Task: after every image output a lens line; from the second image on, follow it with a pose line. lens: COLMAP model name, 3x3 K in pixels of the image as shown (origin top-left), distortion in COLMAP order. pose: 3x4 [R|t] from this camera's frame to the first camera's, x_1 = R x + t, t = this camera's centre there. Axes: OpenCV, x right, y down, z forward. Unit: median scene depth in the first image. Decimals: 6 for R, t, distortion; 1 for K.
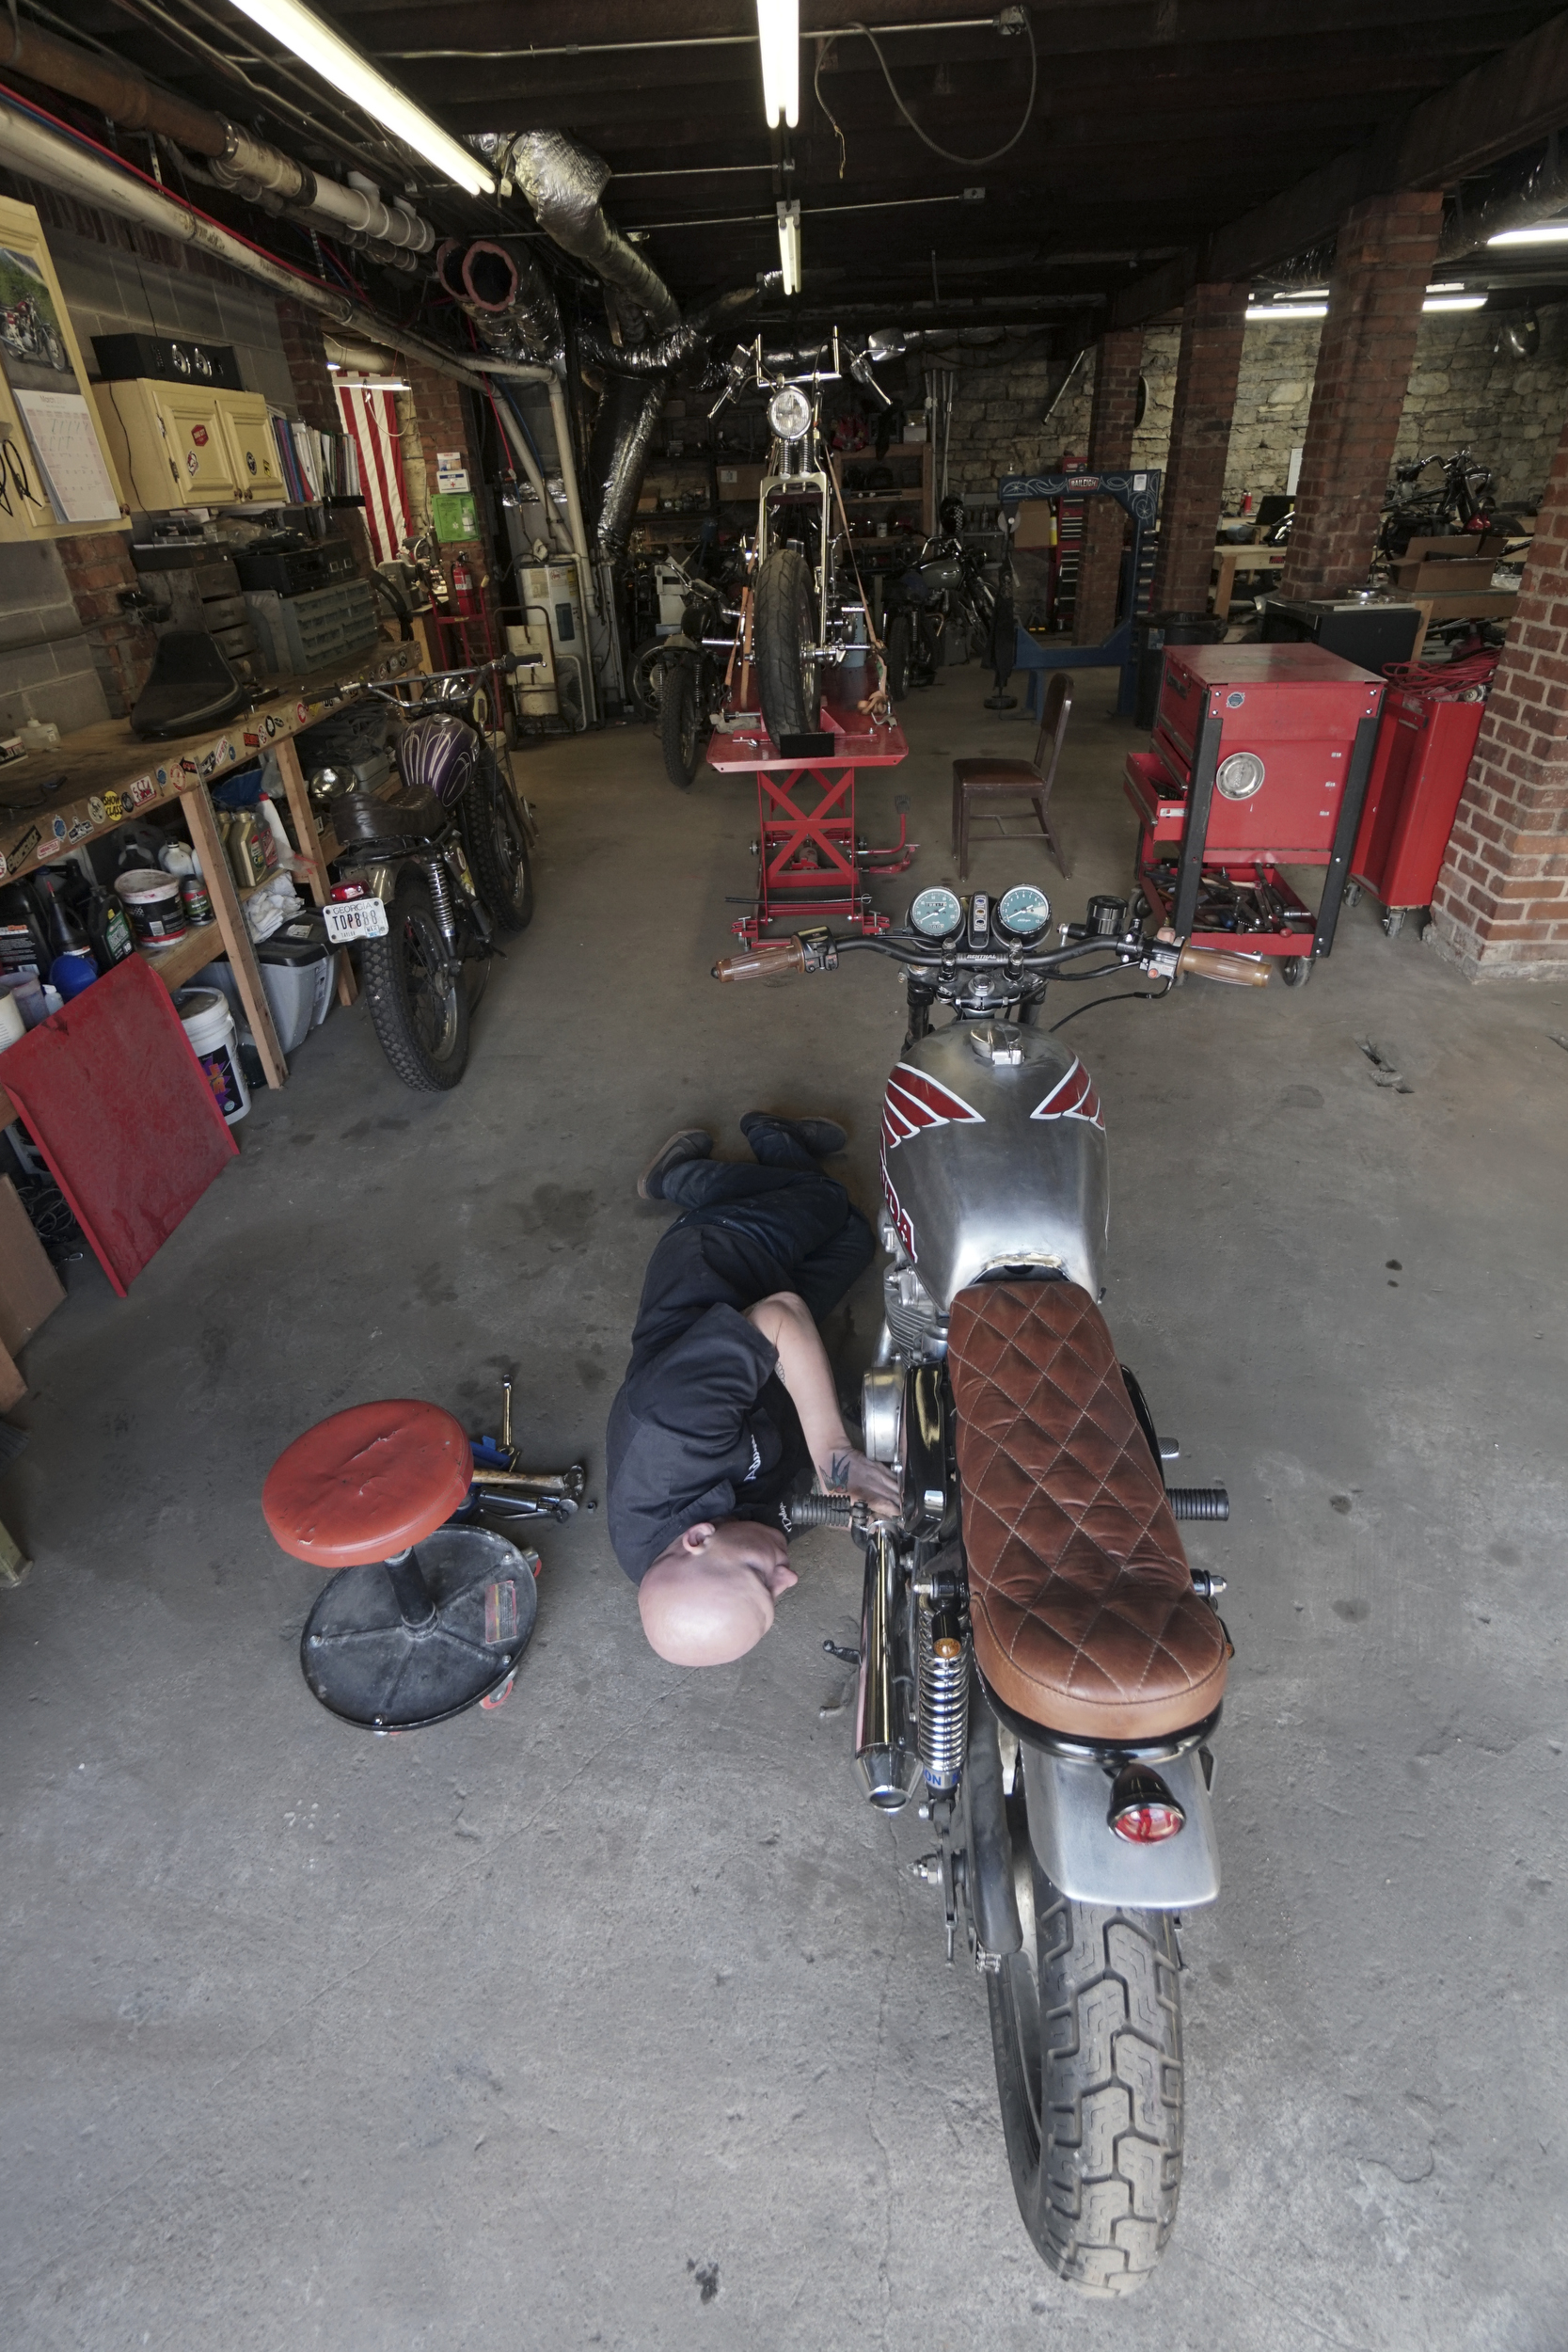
lens RADIAL K [[1124.2, 0, 776.9], [0, 1124.2, 1176.3], [0, 0, 1]] dist [-0.062973, 0.026431]
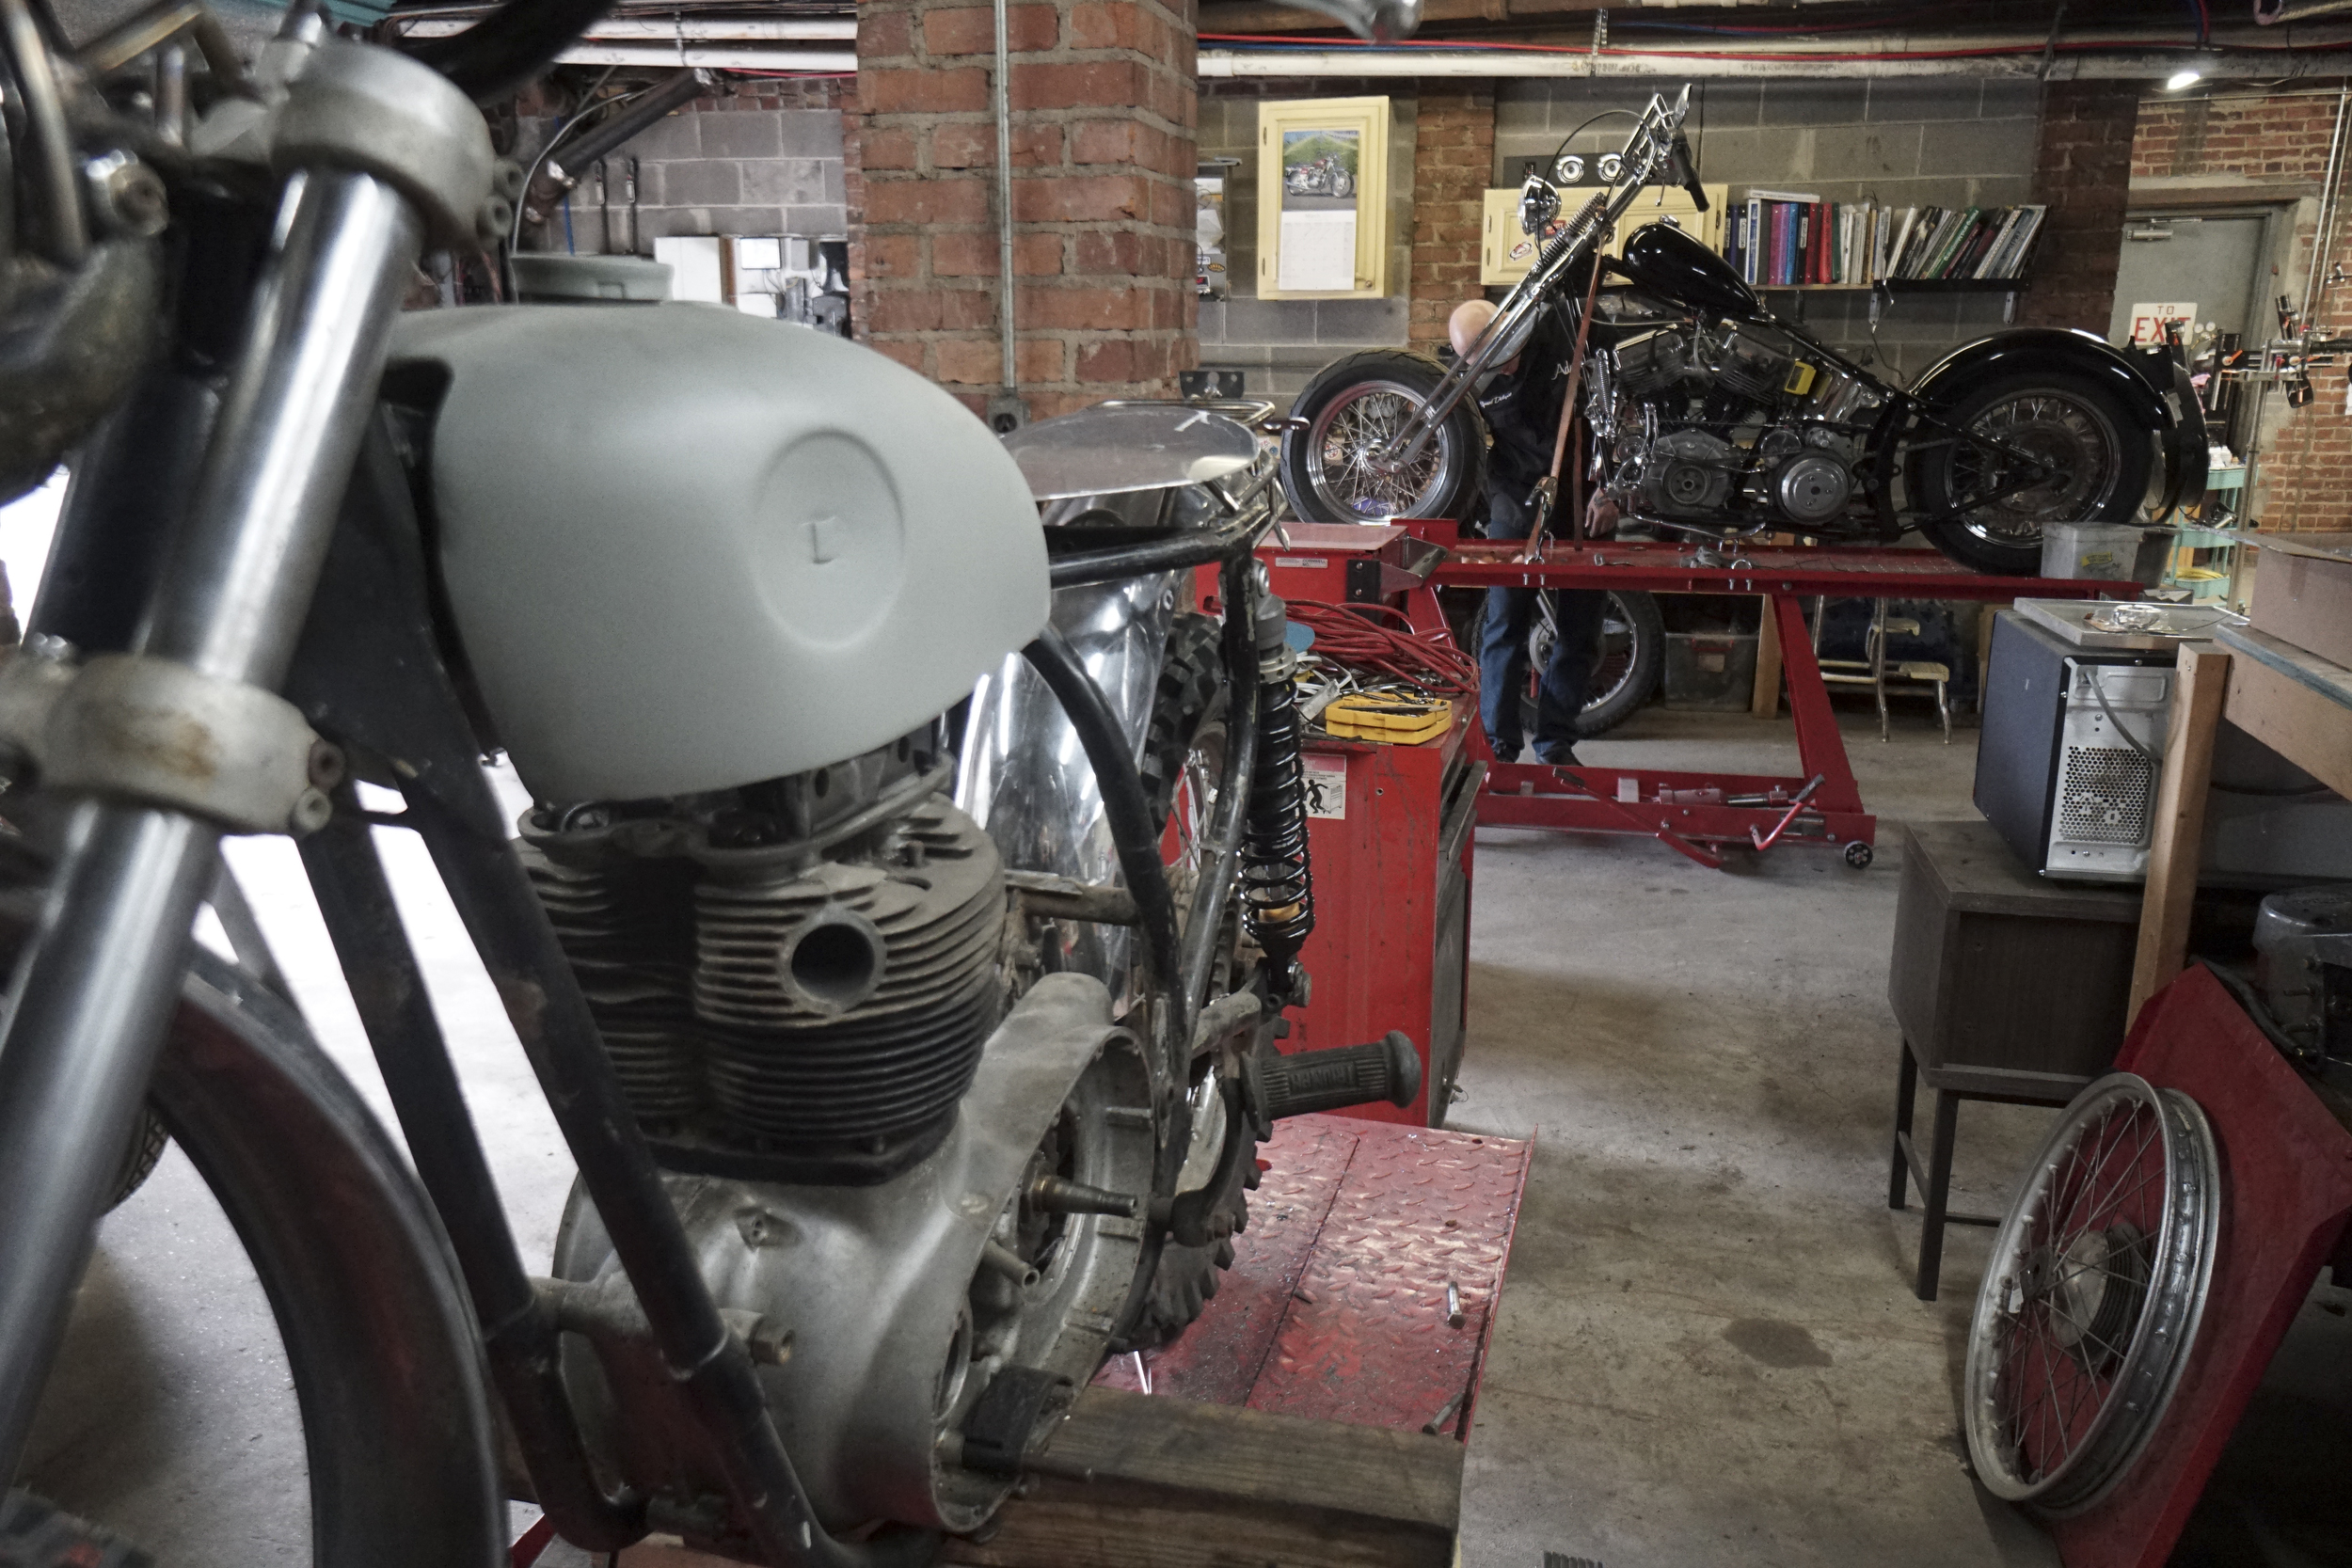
lens RADIAL K [[1759.6, 0, 1176.0], [0, 1759.6, 784.0], [0, 0, 1]] dist [0.033520, 0.002520]
pose [[-0.218829, 0.283474, -0.933679, 0.736374], [-0.519849, 0.775897, 0.357409, -0.346312], [0.825755, 0.563583, -0.022425, 0.527093]]
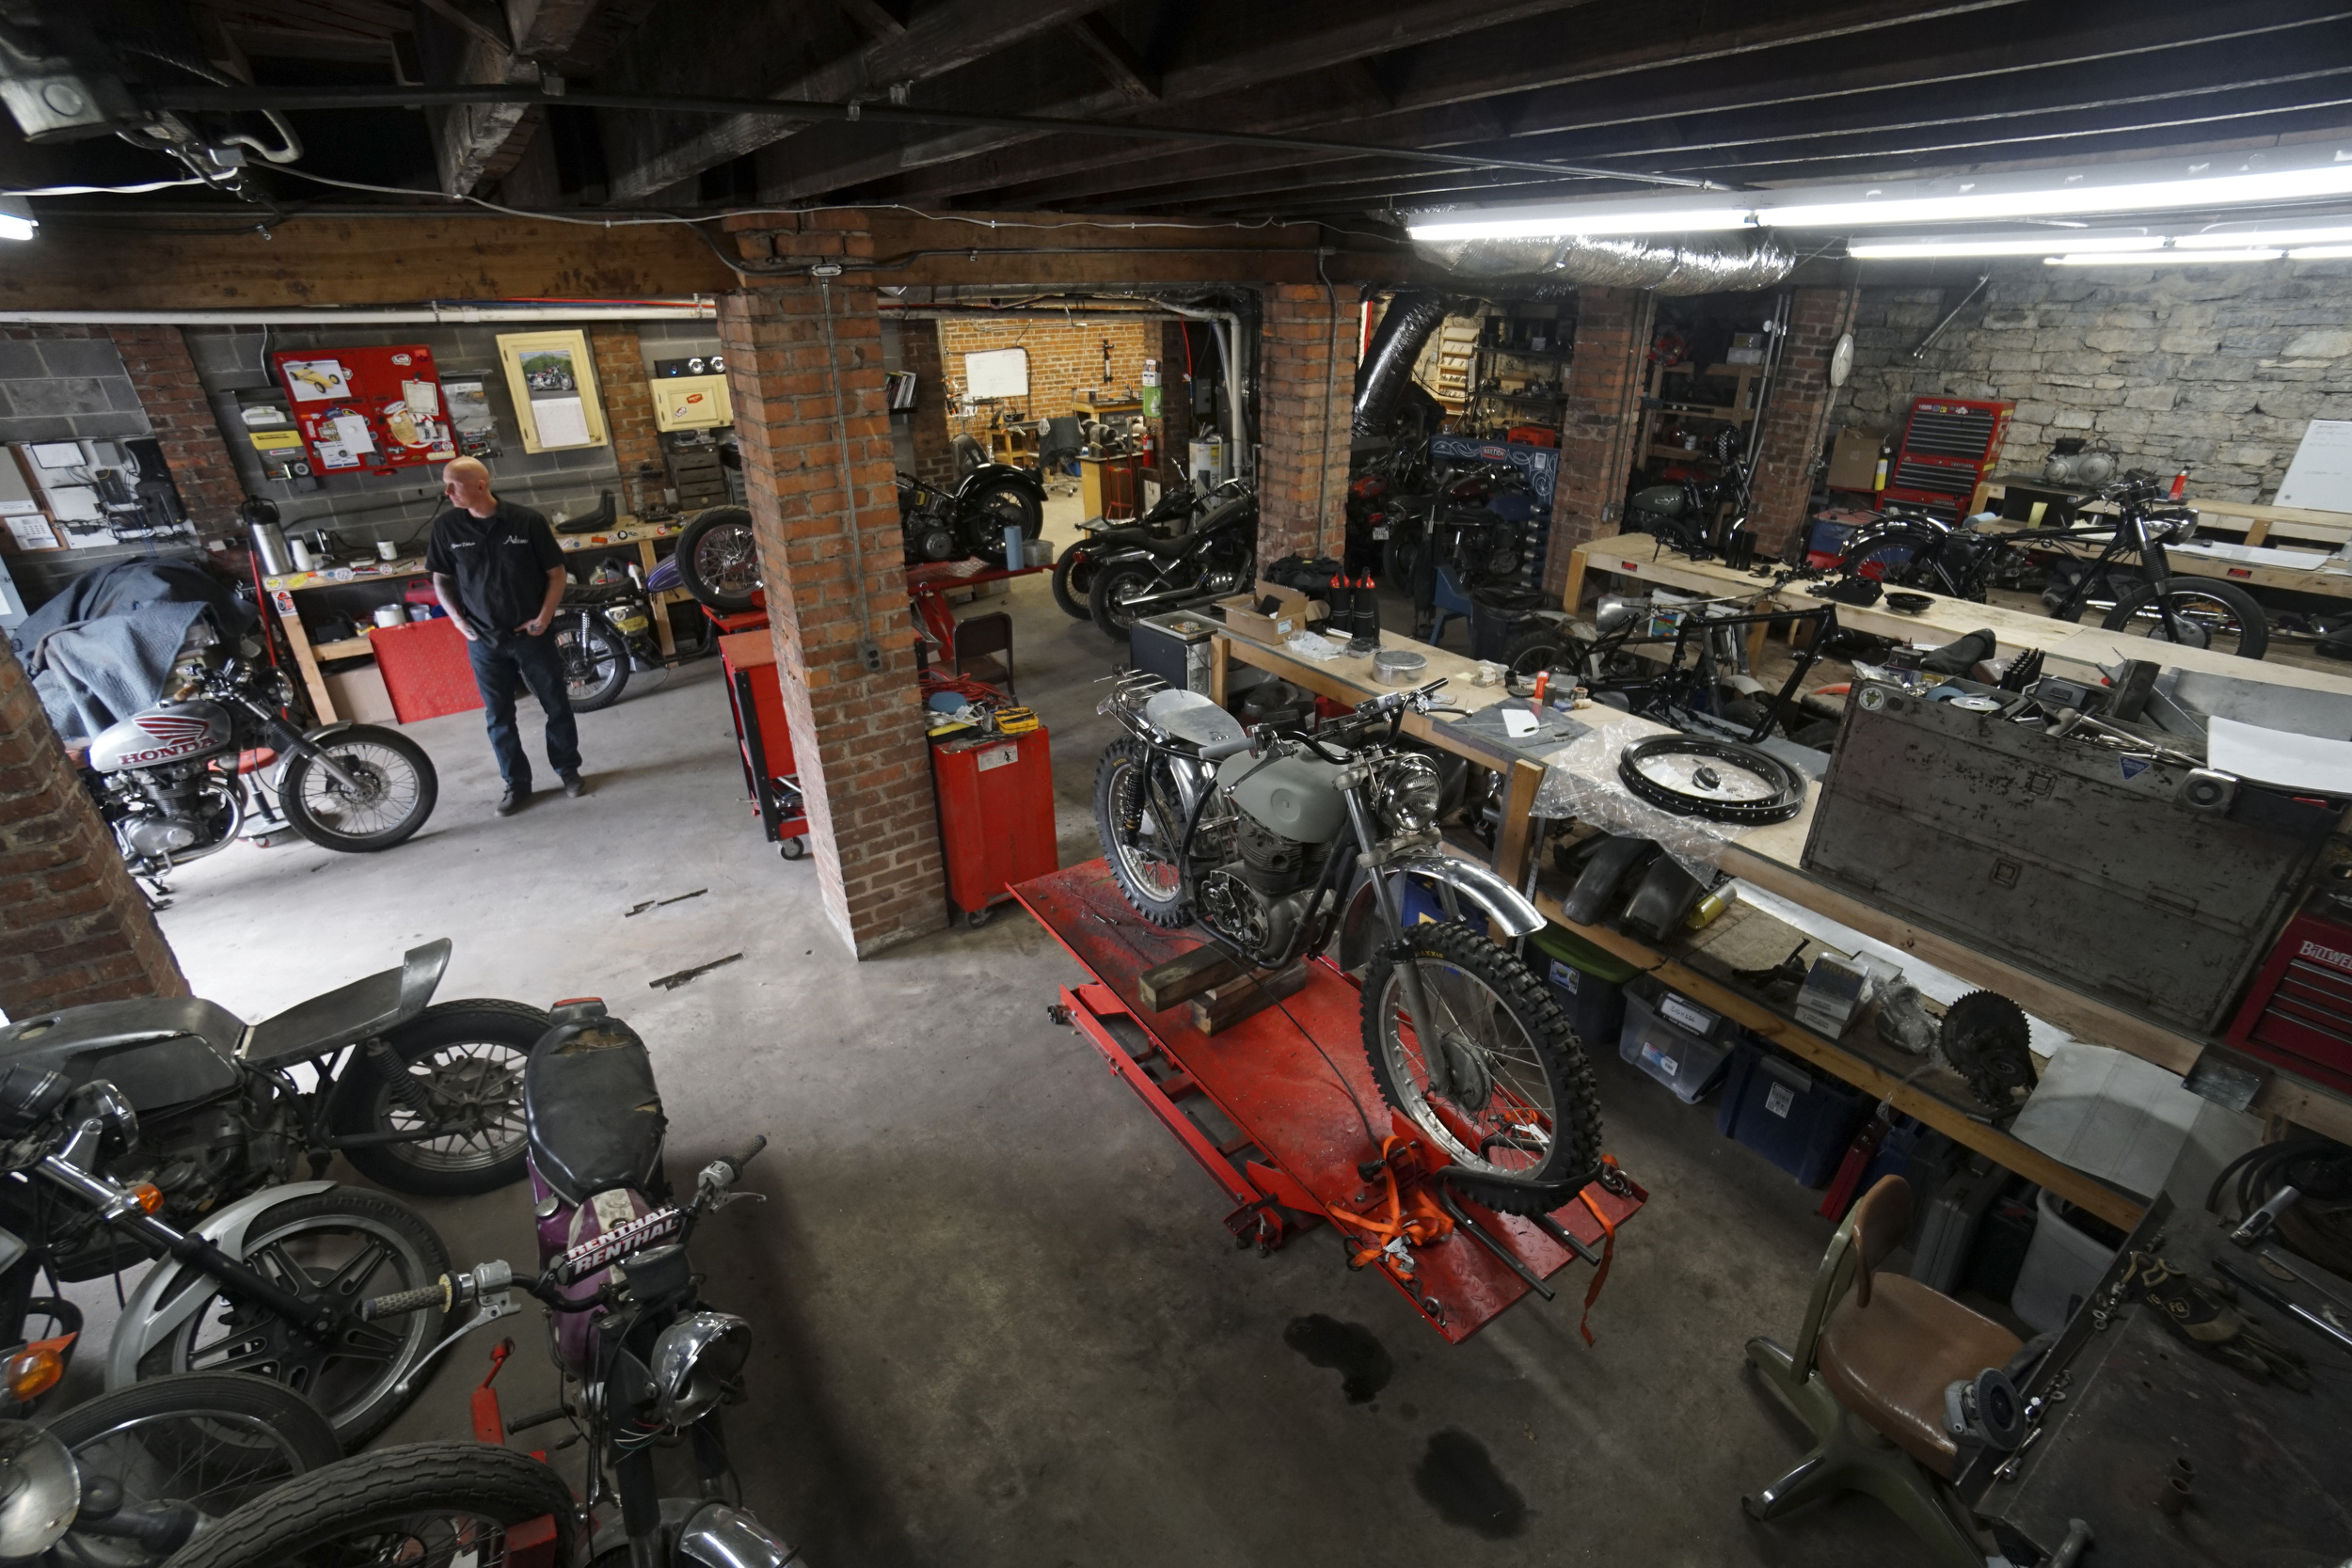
lens RADIAL K [[1042.7, 0, 1162.0], [0, 1042.7, 786.7], [0, 0, 1]] dist [-0.058598, 0.022106]
pose [[0.597654, 0.385909, -0.702769, 0.865319], [-0.443173, 0.889469, 0.111545, -0.319532], [0.668138, 0.244783, 0.702619, 0.195982]]
